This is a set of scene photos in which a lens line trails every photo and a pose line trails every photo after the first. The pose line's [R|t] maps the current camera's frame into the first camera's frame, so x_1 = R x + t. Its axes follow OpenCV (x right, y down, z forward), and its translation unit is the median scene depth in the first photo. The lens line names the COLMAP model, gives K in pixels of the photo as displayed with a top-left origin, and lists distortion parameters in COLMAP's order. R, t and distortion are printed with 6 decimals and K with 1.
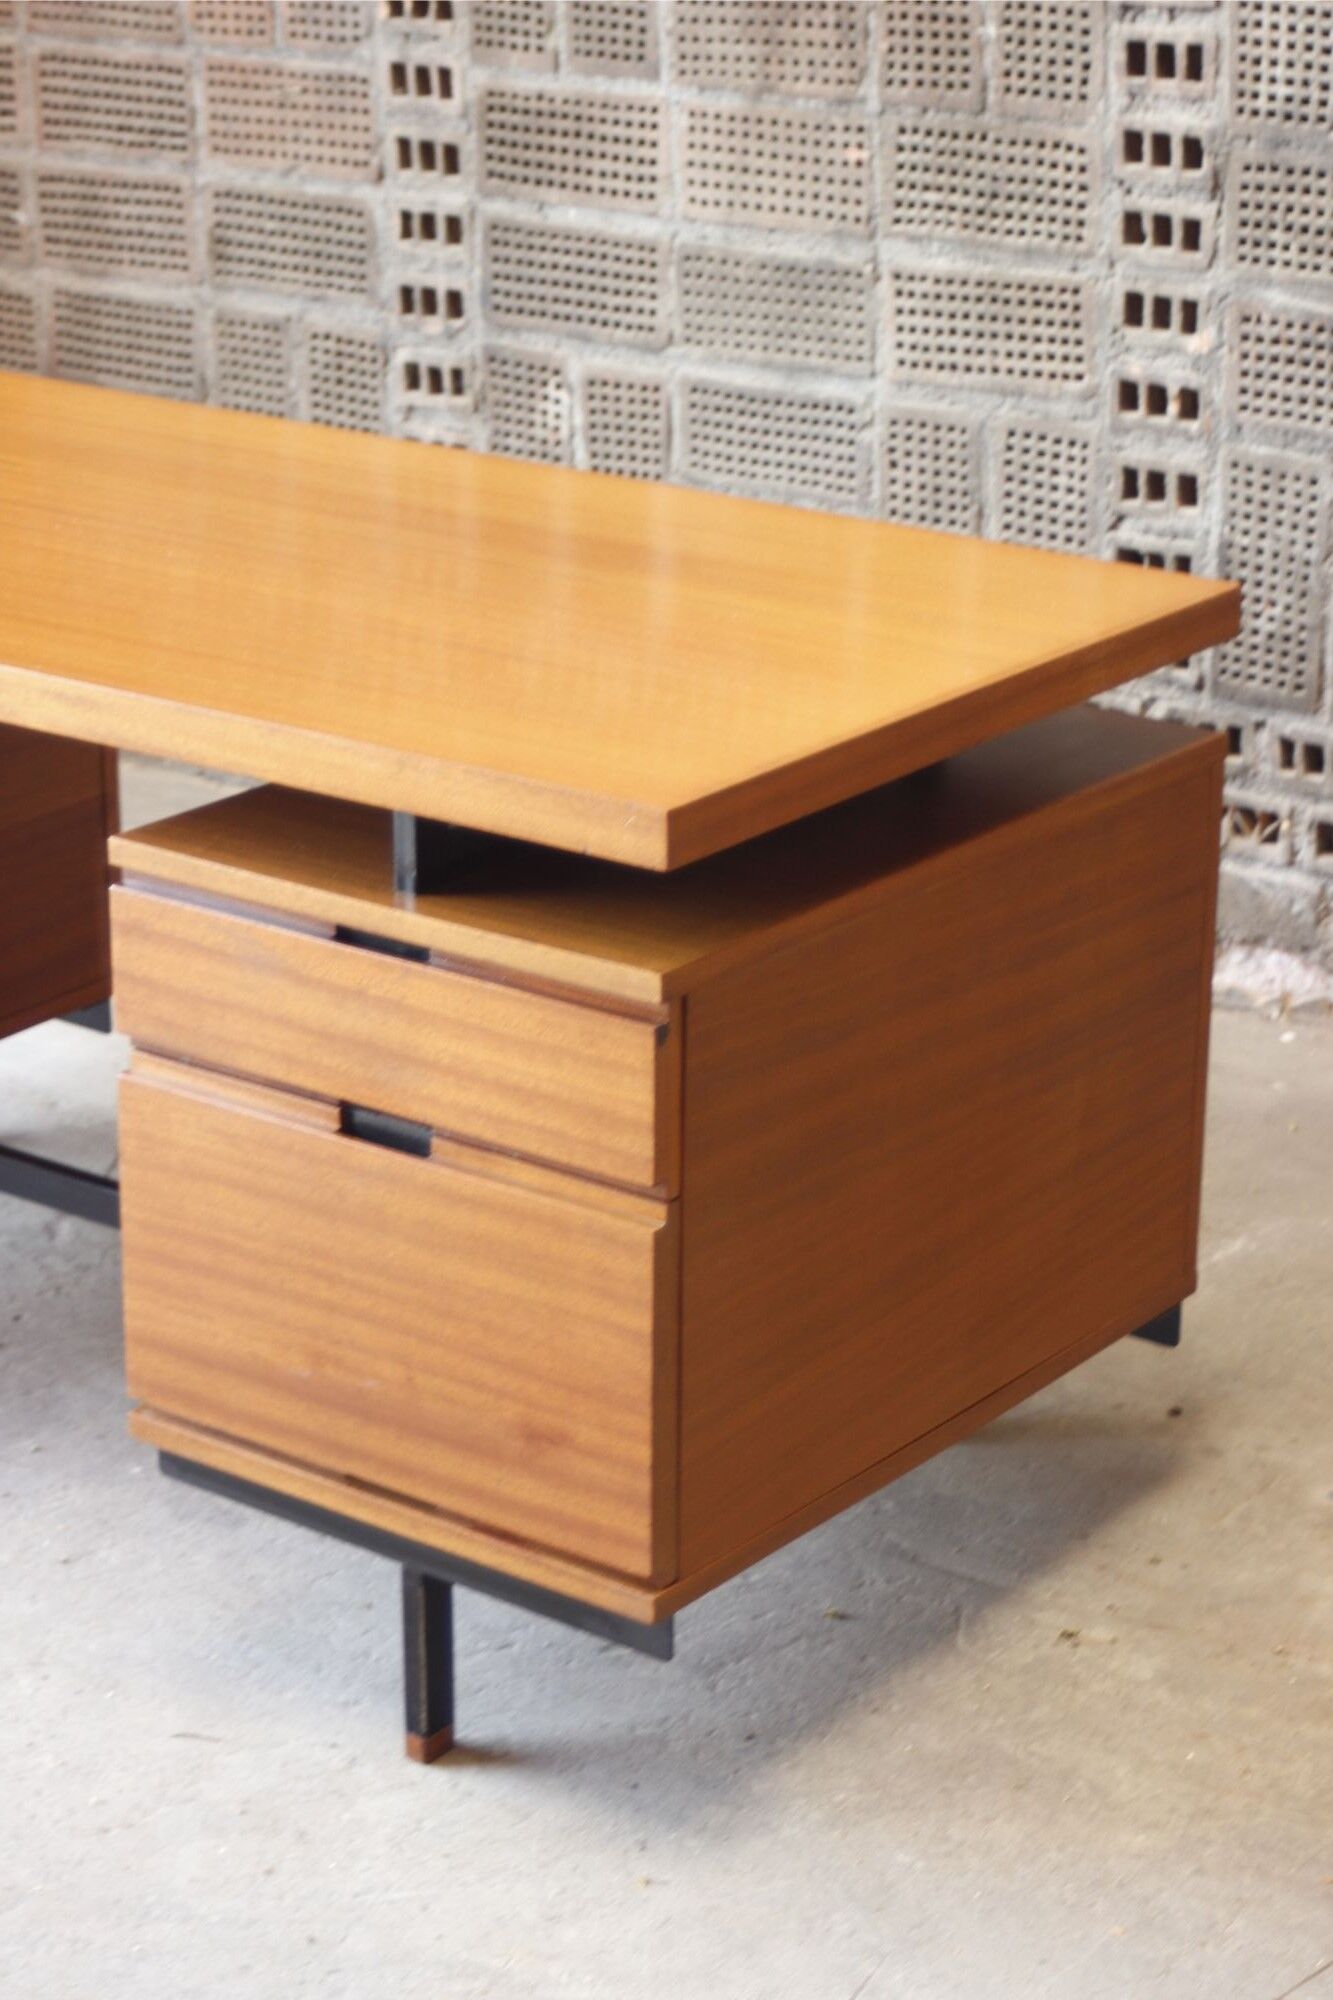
lens RADIAL K [[4315.0, 0, 669.1], [0, 4315.0, 976.8], [0, 0, 1]] dist [-0.027396, 0.178231]
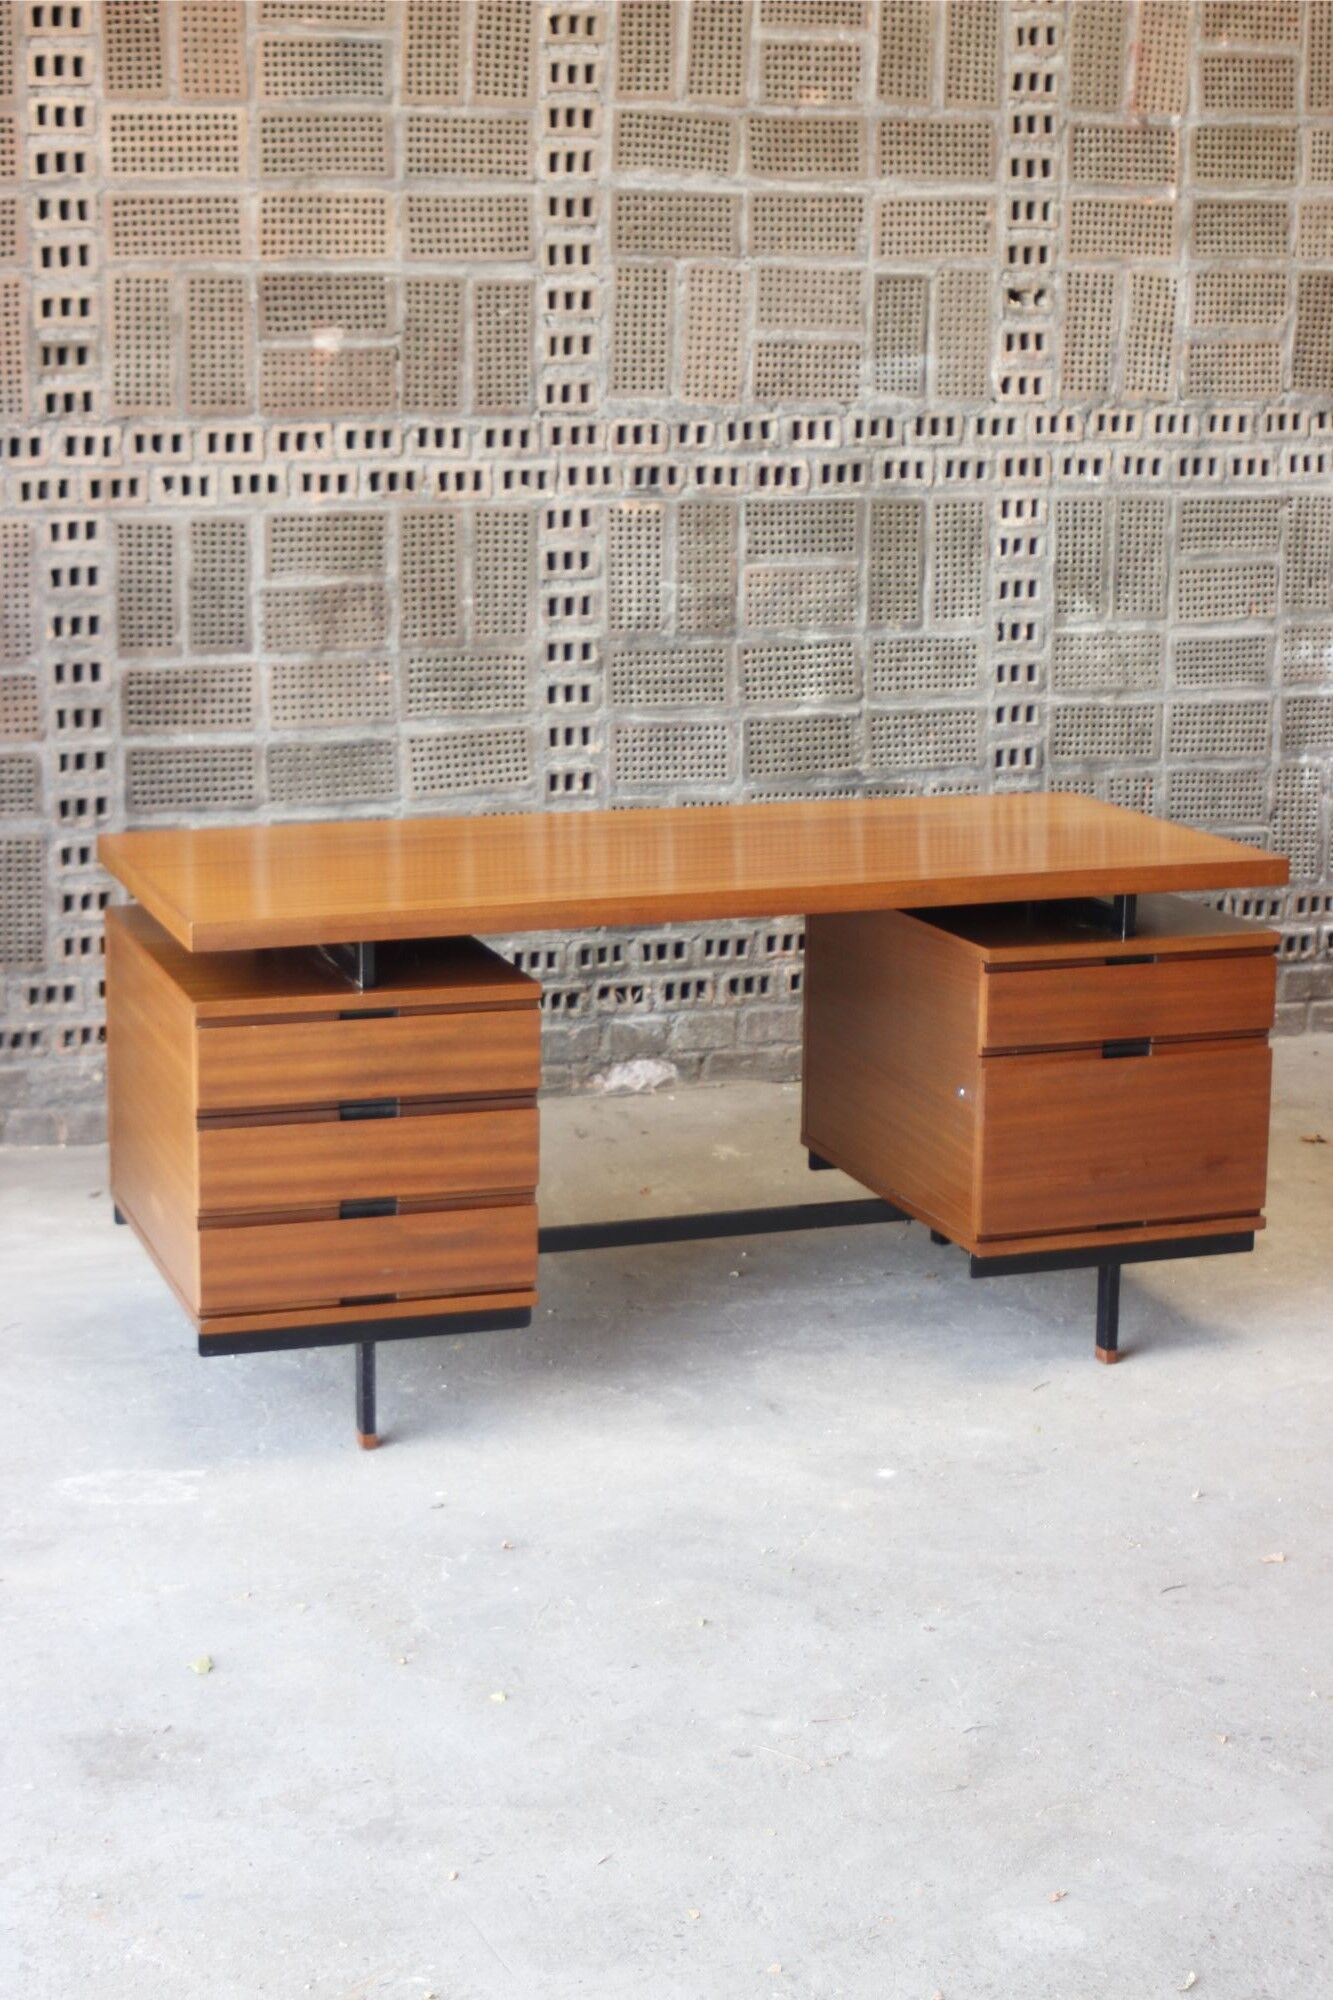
lens RADIAL K [[3150.5, 0, 652.5], [0, 3150.5, 999.4], [0, 0, 1]] dist [-0.177012, 0.127649]
pose [[0.563953, -0.170327, 0.808051, -0.974360], [0.270833, 0.962527, 0.013870, -0.049282], [-0.780133, 0.211025, 0.588950, 0.168569]]
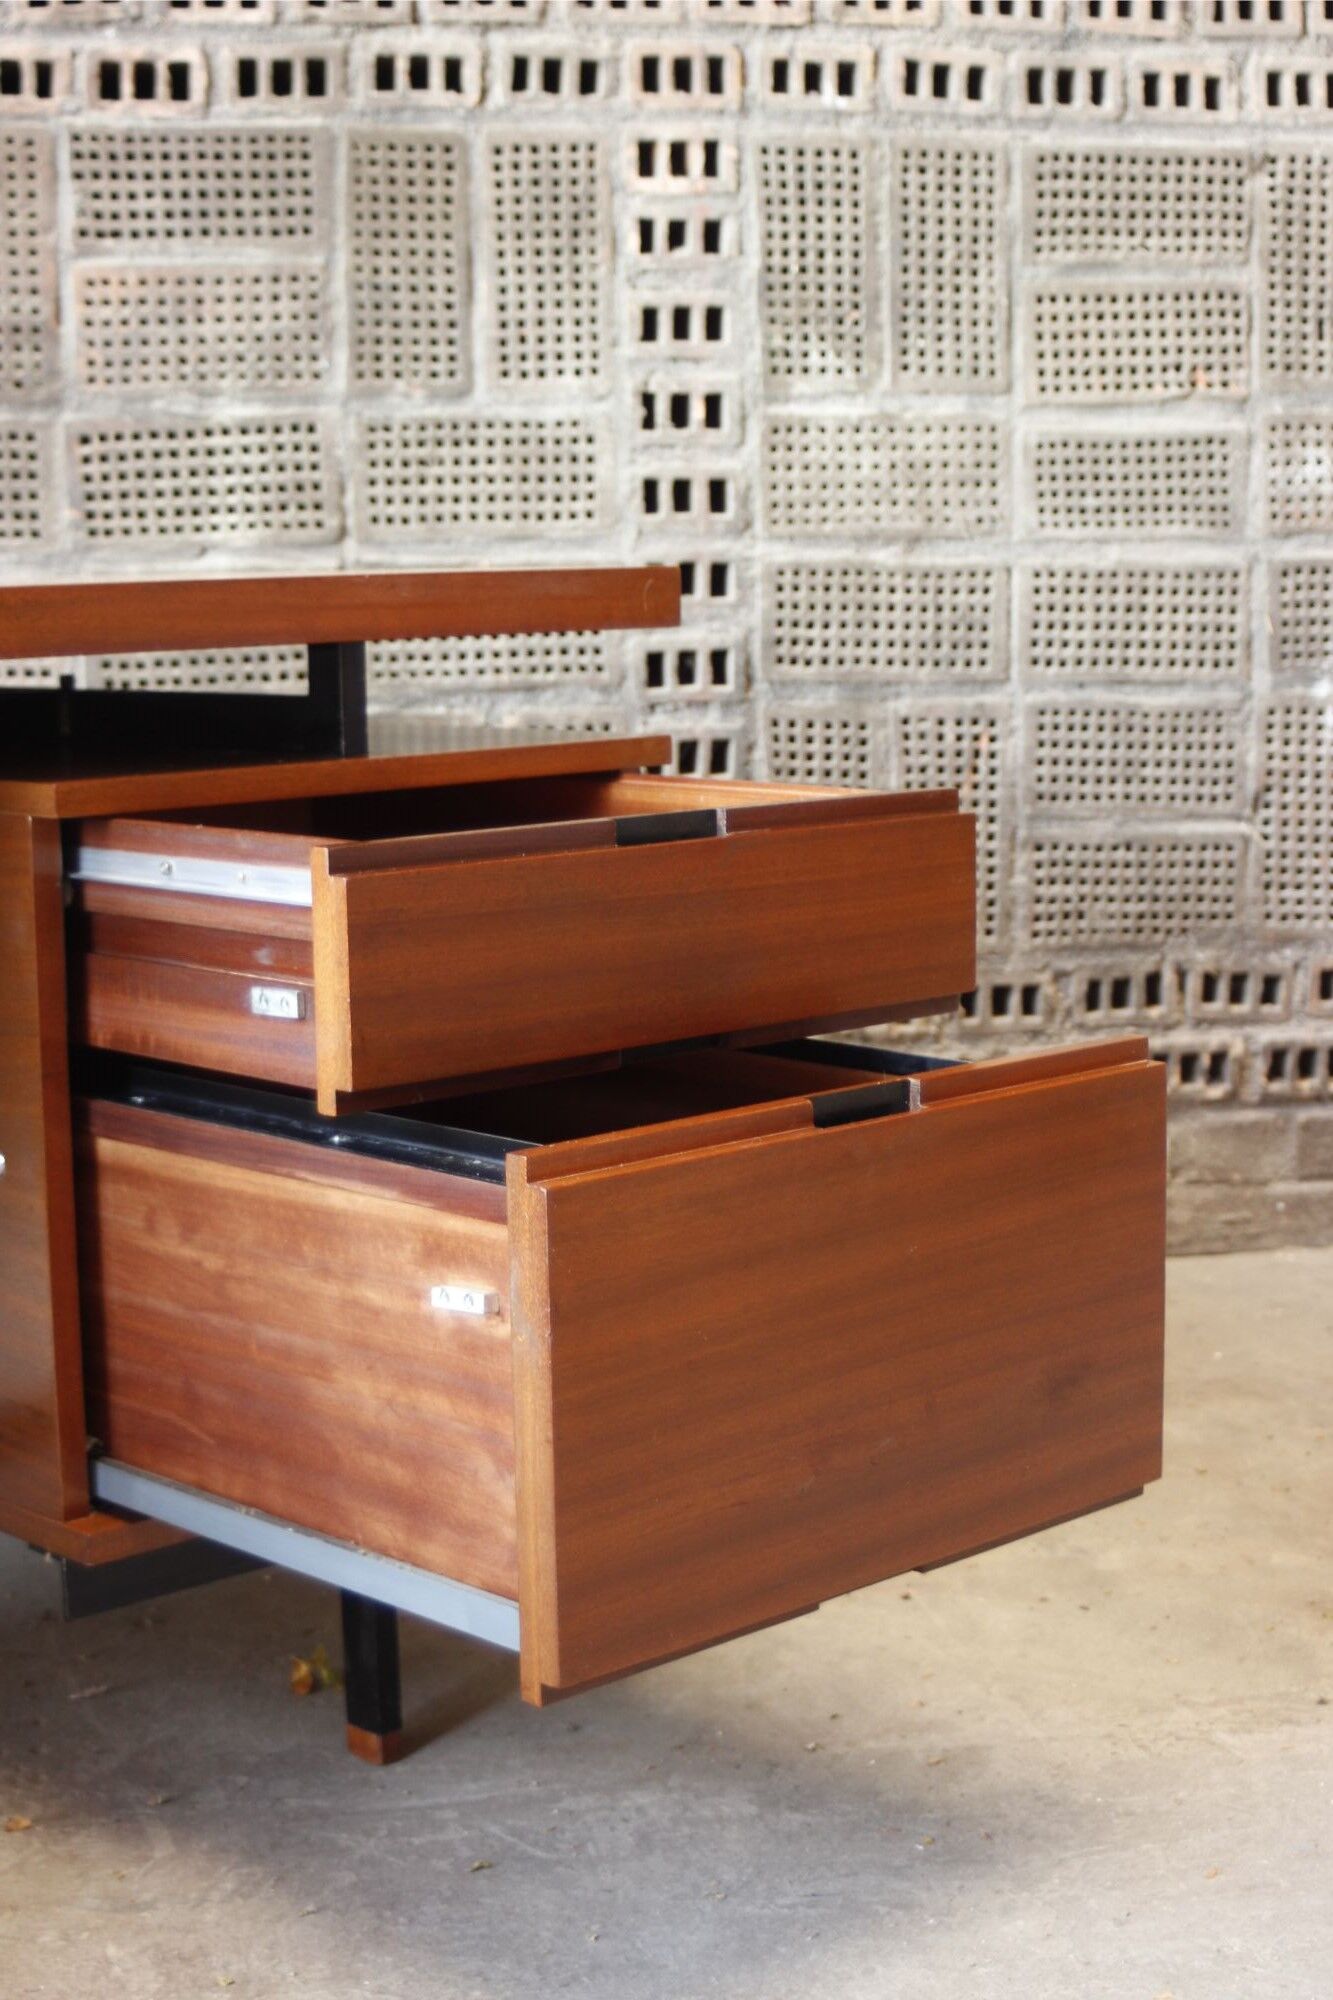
lens RADIAL K [[3150.5, 0, 652.5], [0, 3150.5, 999.4], [0, 0, 1]] dist [-0.177012, 0.127649]
pose [[0.669679, -0.104067, 0.735323, -0.245006], [0.258871, 0.960743, -0.099791, 0.047781], [-0.696072, 0.257181, 0.670329, 0.408930]]
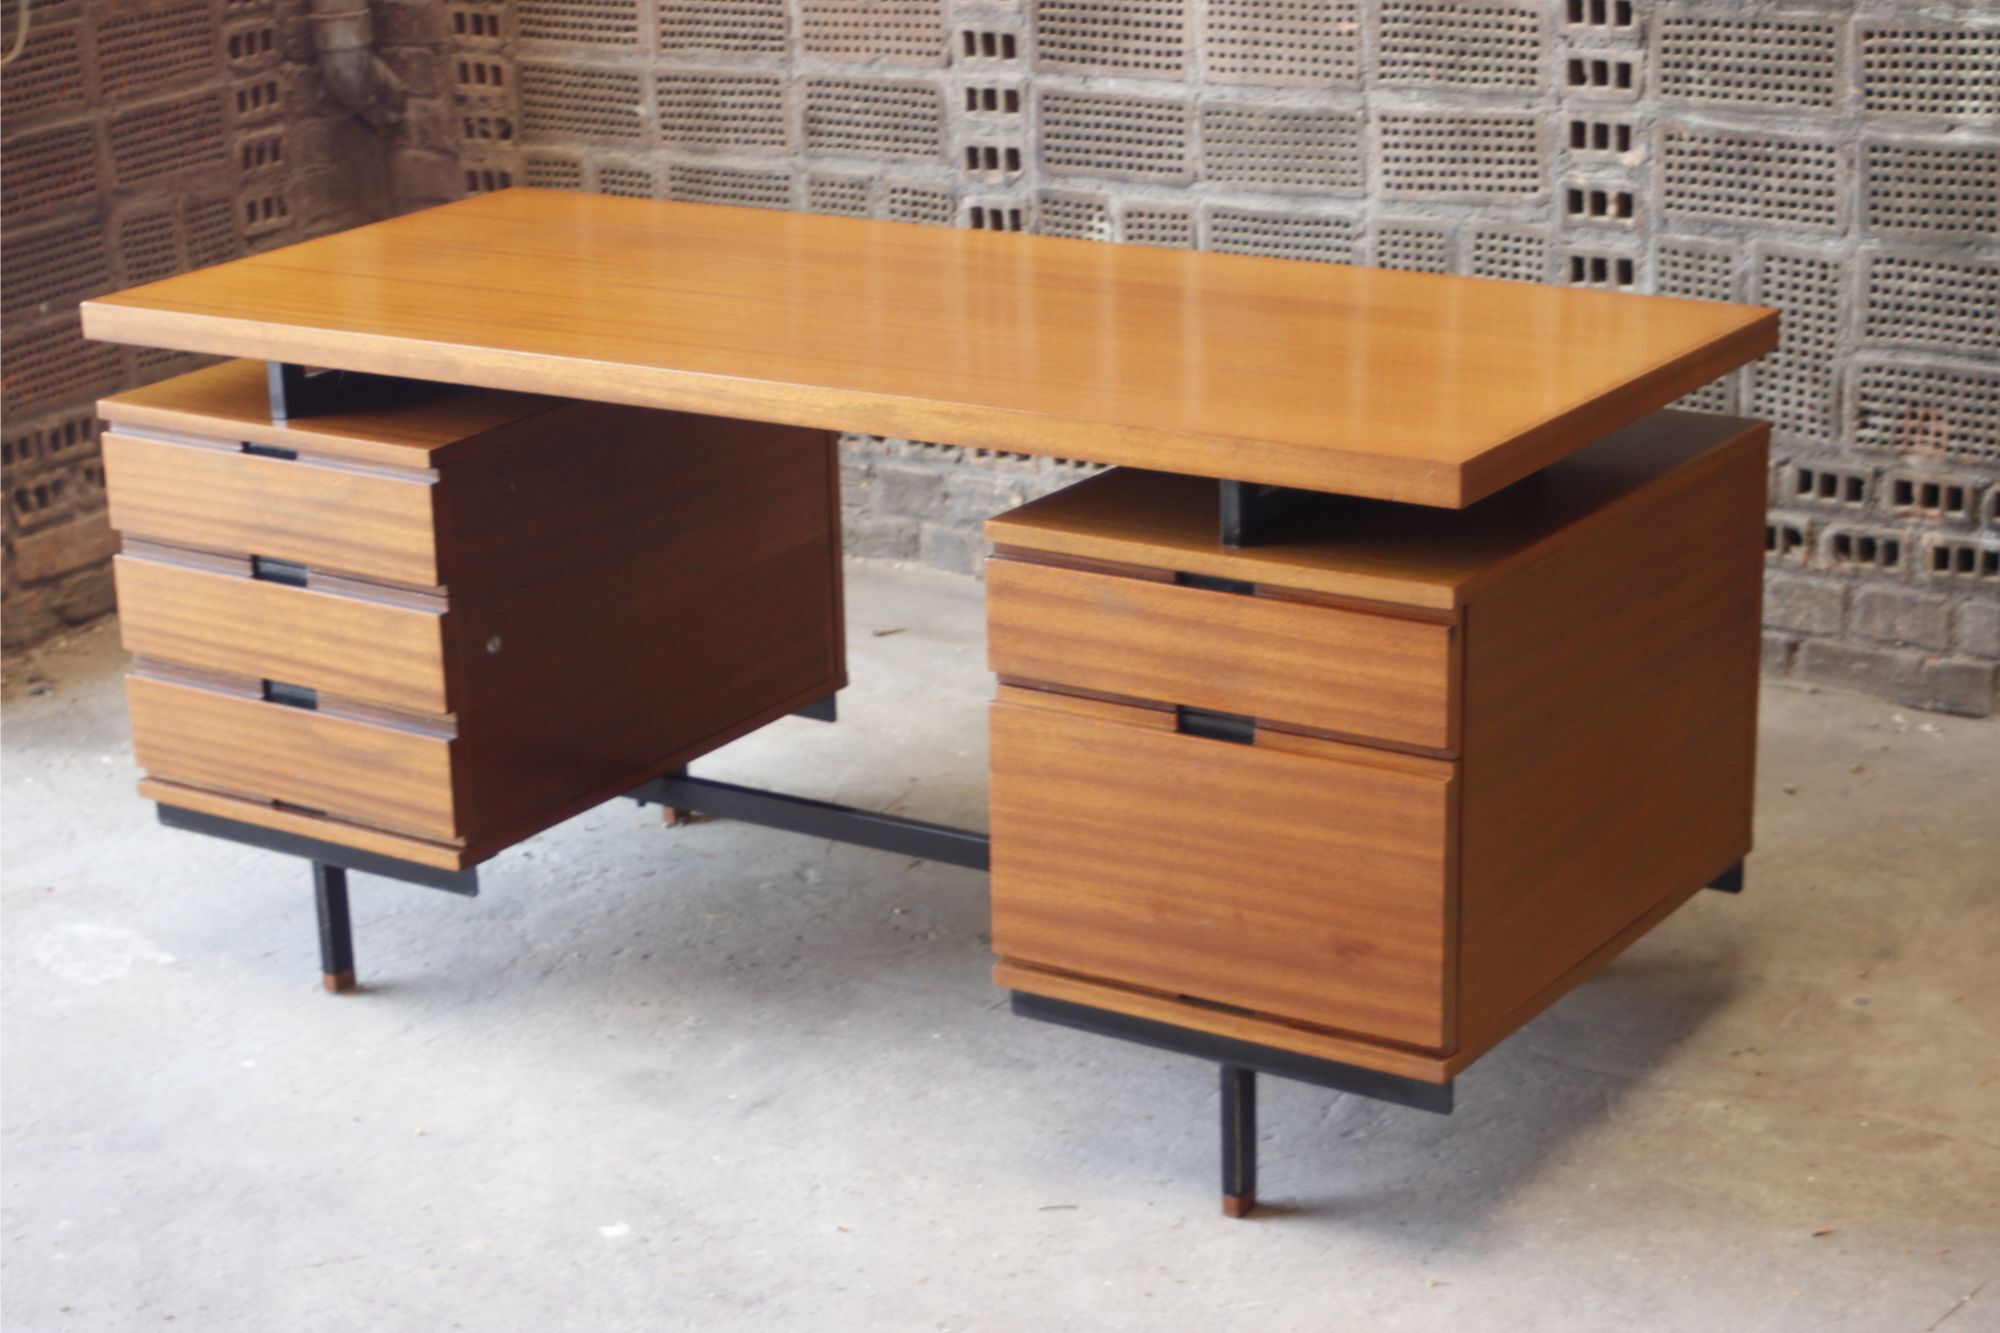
lens RADIAL K [[3695.1, 0, 987.9], [0, 3695.1, 669.8], [0, 0, 1]] dist [-0.091082, 0.032159]
pose [[0.997779, -0.045018, 0.049090, -0.126933], [0.046888, 0.998191, -0.037628, 0.038184], [-0.047307, 0.039847, 0.998085, -0.088403]]
